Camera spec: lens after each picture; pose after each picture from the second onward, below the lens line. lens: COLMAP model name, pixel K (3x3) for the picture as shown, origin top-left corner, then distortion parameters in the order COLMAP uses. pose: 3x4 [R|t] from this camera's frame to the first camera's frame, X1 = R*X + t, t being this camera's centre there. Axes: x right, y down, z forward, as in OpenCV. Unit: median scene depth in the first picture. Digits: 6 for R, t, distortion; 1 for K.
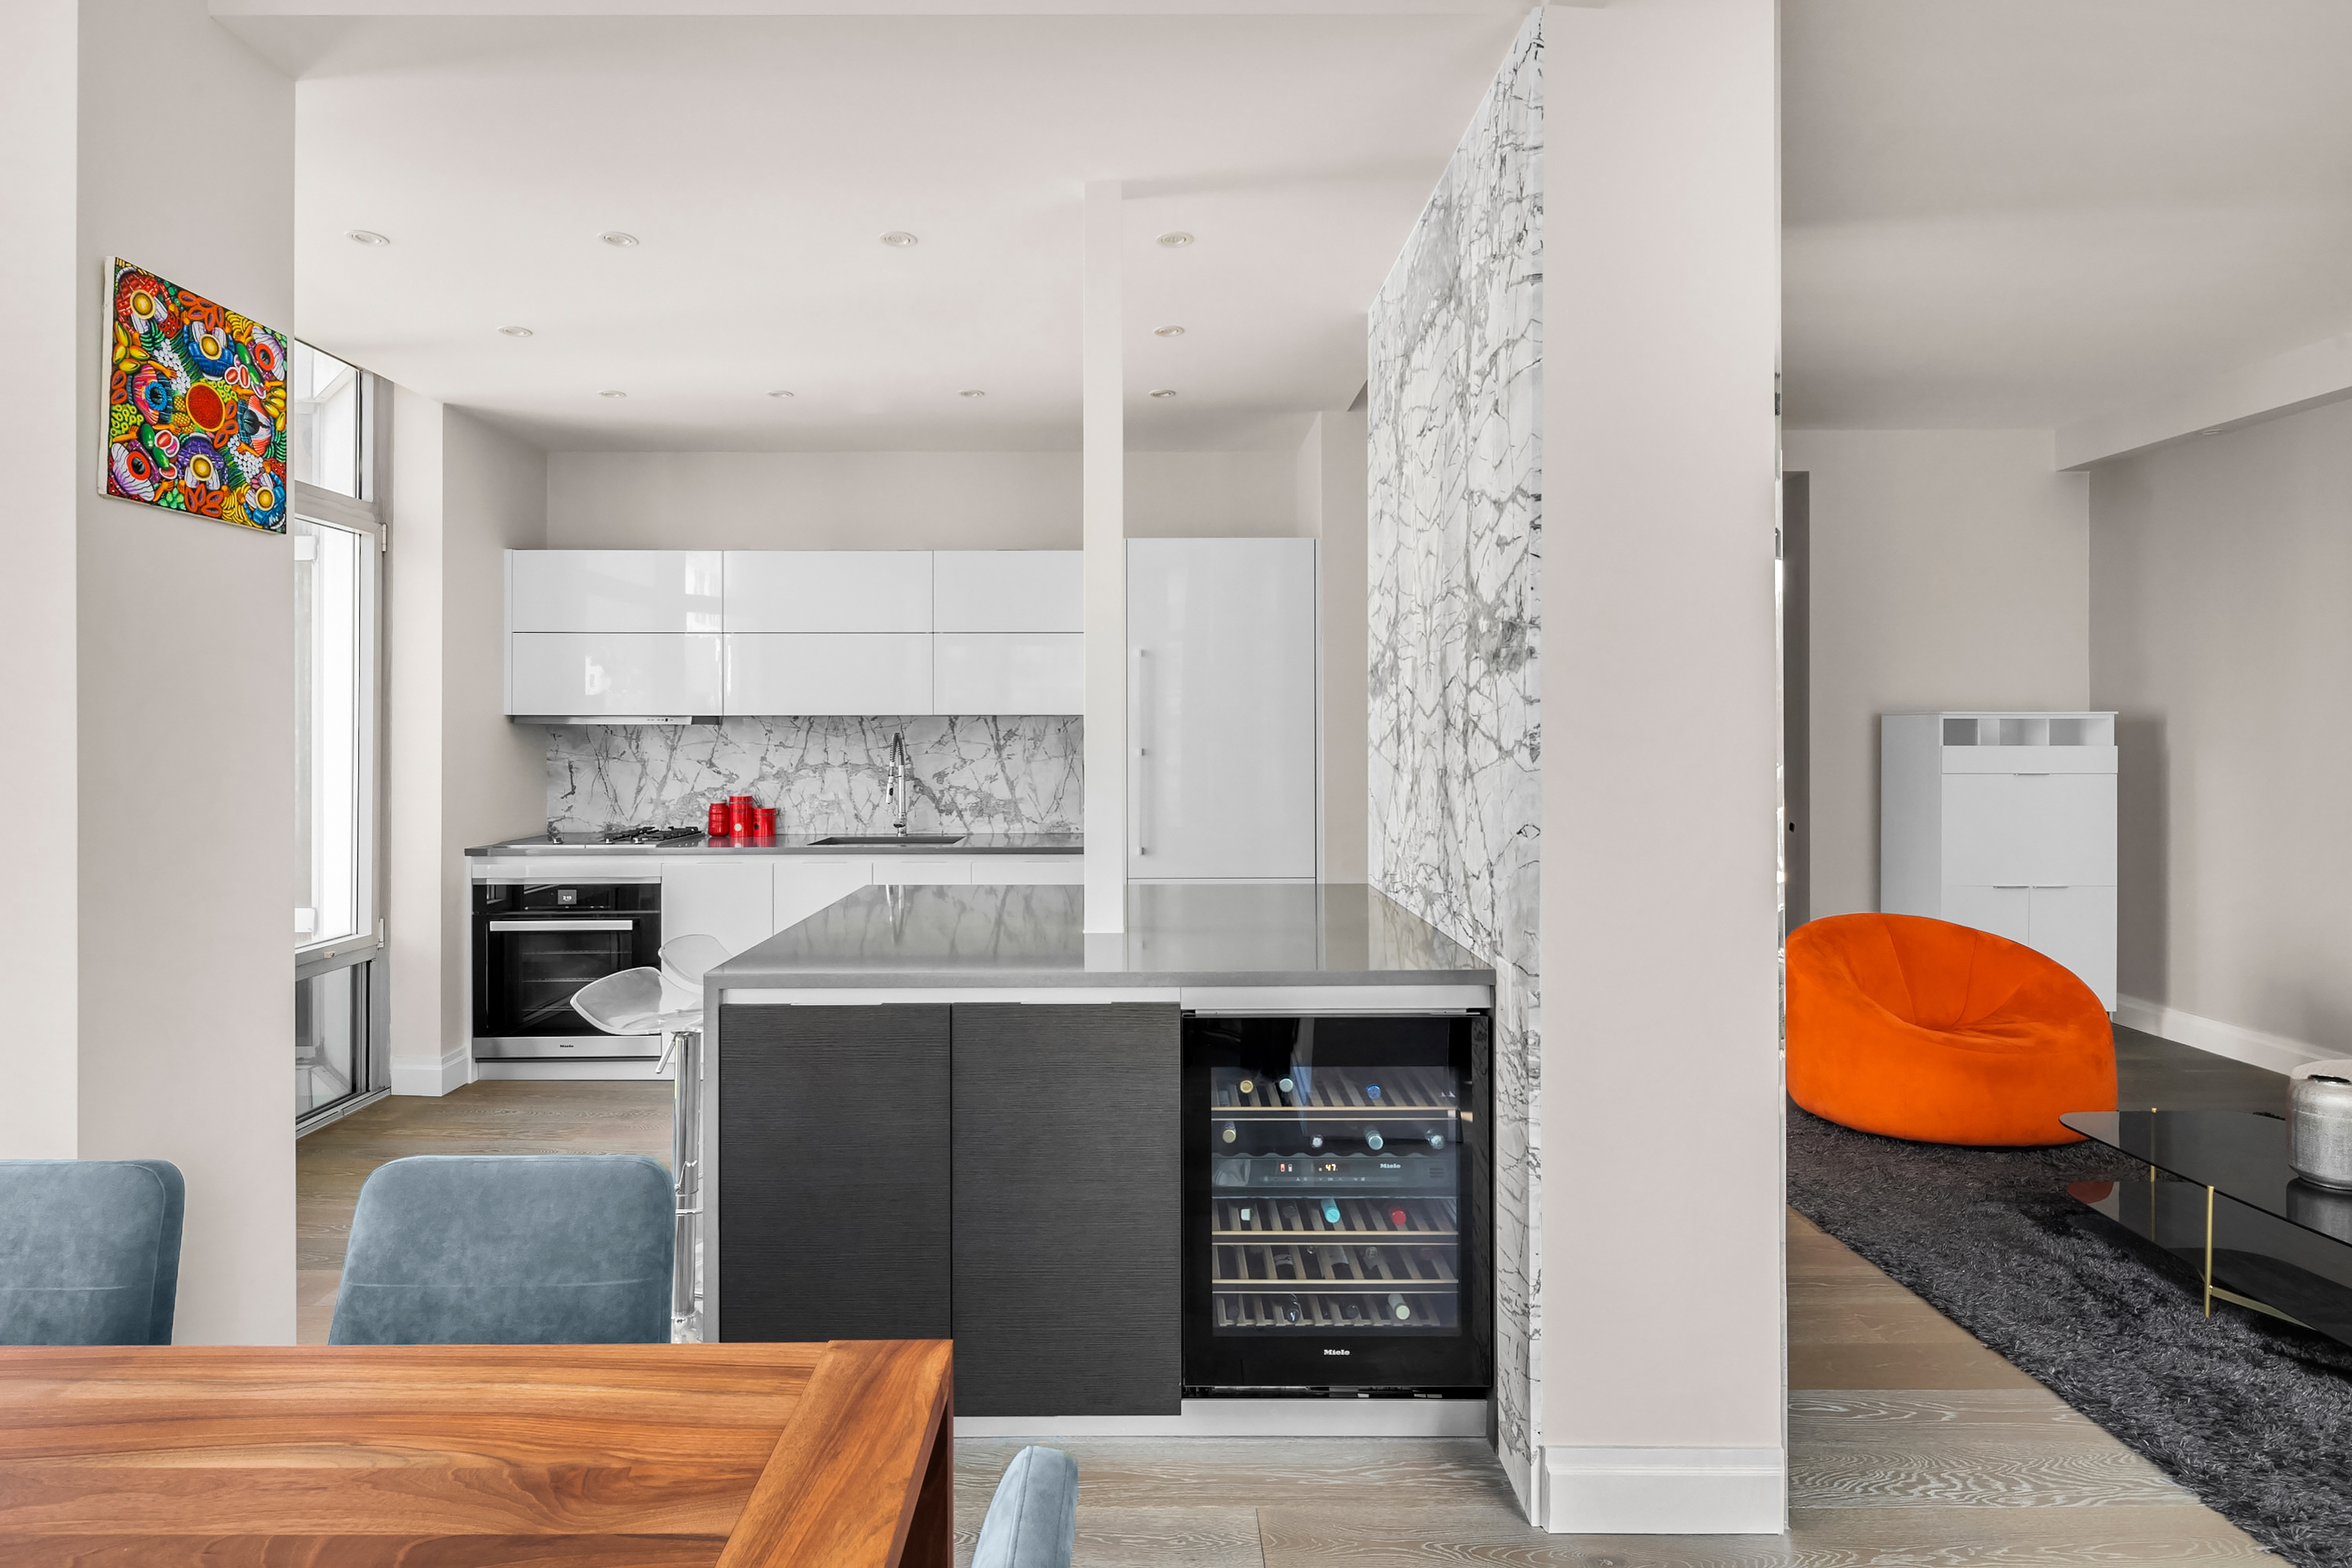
lens RADIAL K [[1164.5, 0, 1137.4], [0, 1164.5, 721.0], [0, 0, 1]] dist [0.005031, -0.004421]
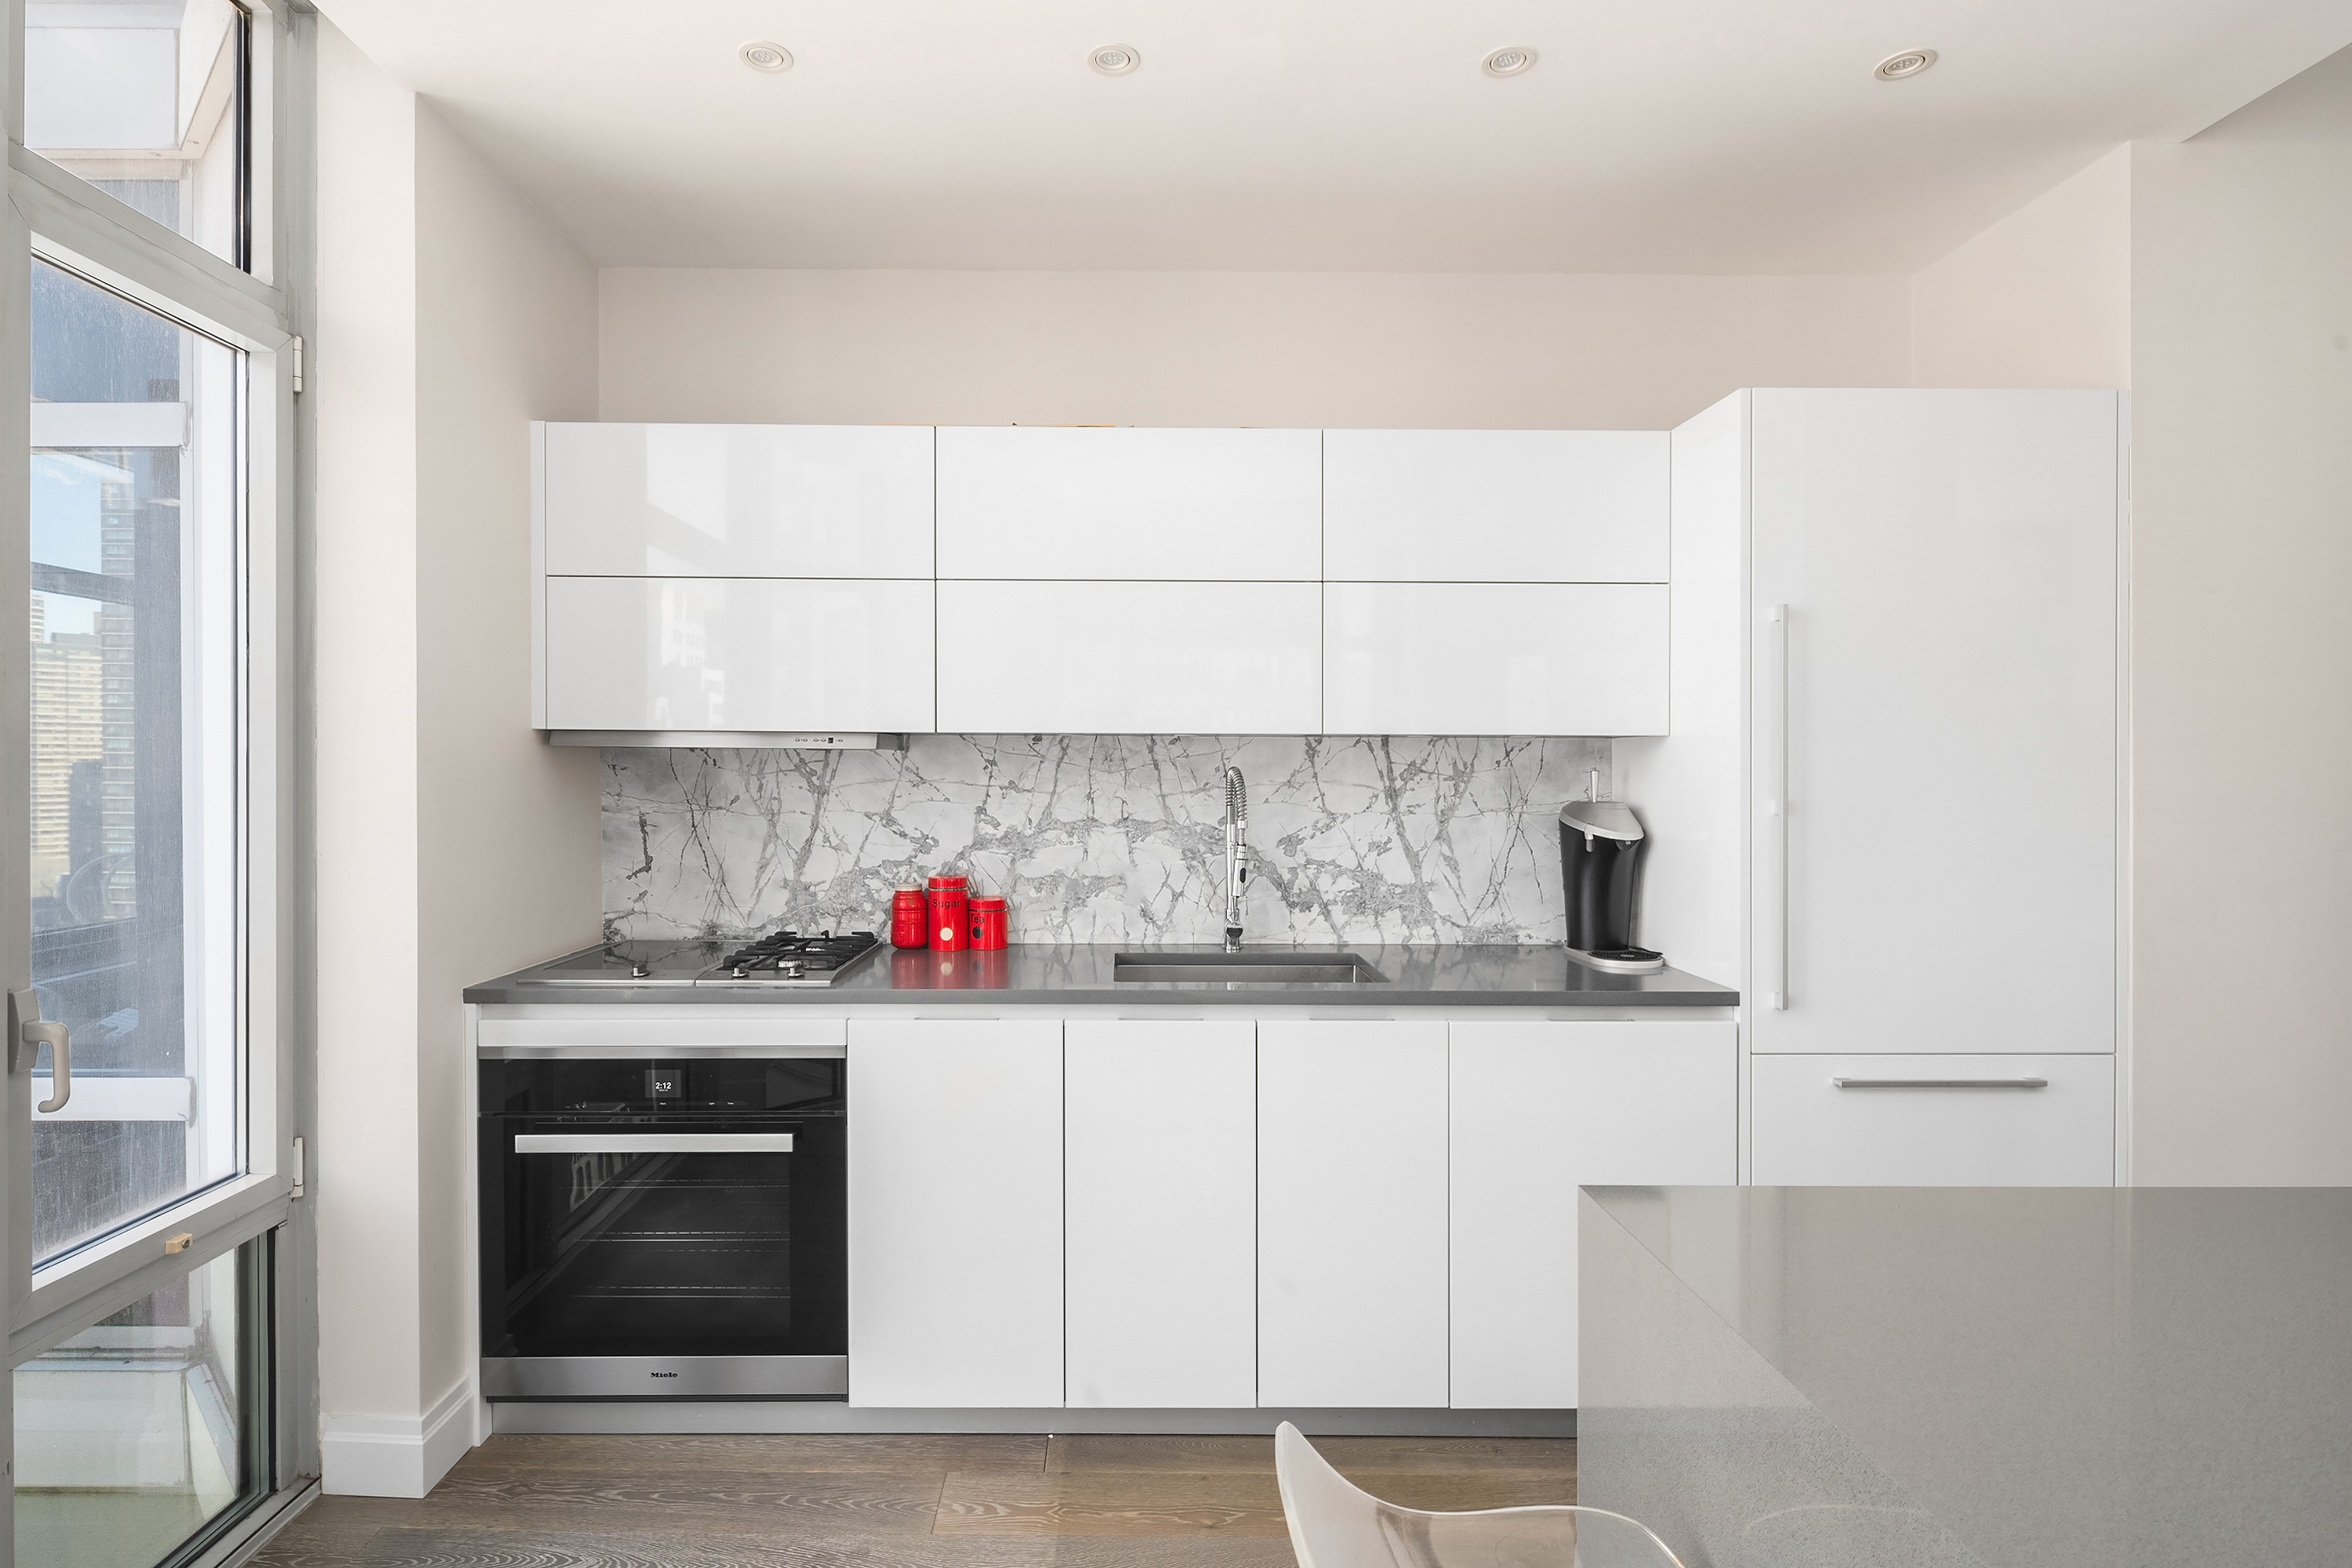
lens RADIAL K [[1164.5, 0, 1089.6], [0, 1164.5, 778.7], [0, 0, 1]] dist [0.005031, -0.004421]
pose [[0.999881, 0.005463, -0.014398, -0.262099], [-0.005143, 0.999742, 0.022130, 0.004263], [0.014515, -0.022054, 0.999651, 0.439135]]
